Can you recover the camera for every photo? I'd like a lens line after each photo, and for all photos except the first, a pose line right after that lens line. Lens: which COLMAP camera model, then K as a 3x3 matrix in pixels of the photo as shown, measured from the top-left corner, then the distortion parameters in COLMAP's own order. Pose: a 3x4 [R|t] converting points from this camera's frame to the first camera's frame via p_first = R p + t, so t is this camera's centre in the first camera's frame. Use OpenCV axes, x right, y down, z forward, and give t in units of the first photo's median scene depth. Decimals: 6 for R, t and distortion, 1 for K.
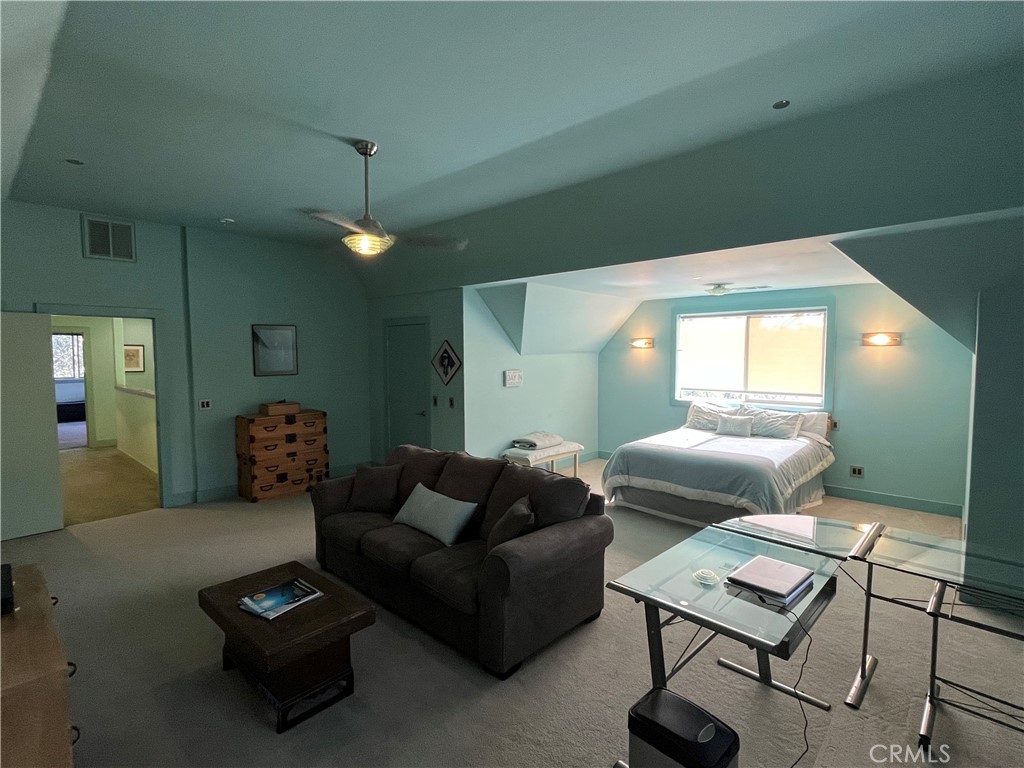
lens RADIAL K [[497.2, 0, 512.0], [0, 497.2, 384.0], [0, 0, 1]] dist [-0.000161, 0.000016]
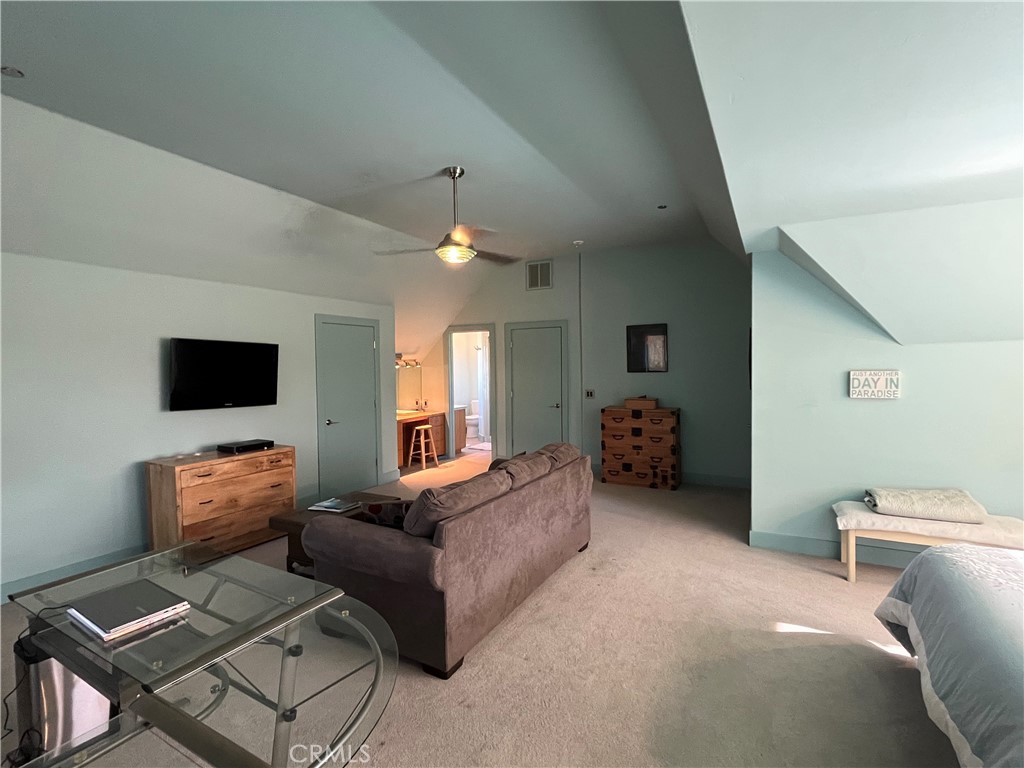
lens RADIAL K [[497.2, 0, 512.0], [0, 497.2, 384.0], [0, 0, 1]] dist [-0.000161, 0.000016]
pose [[0.251034, 0.039300, -0.967180, 0.514089], [-0.046671, 0.998505, 0.028459, -0.009635], [0.966852, 0.037995, 0.252493, 0.494479]]
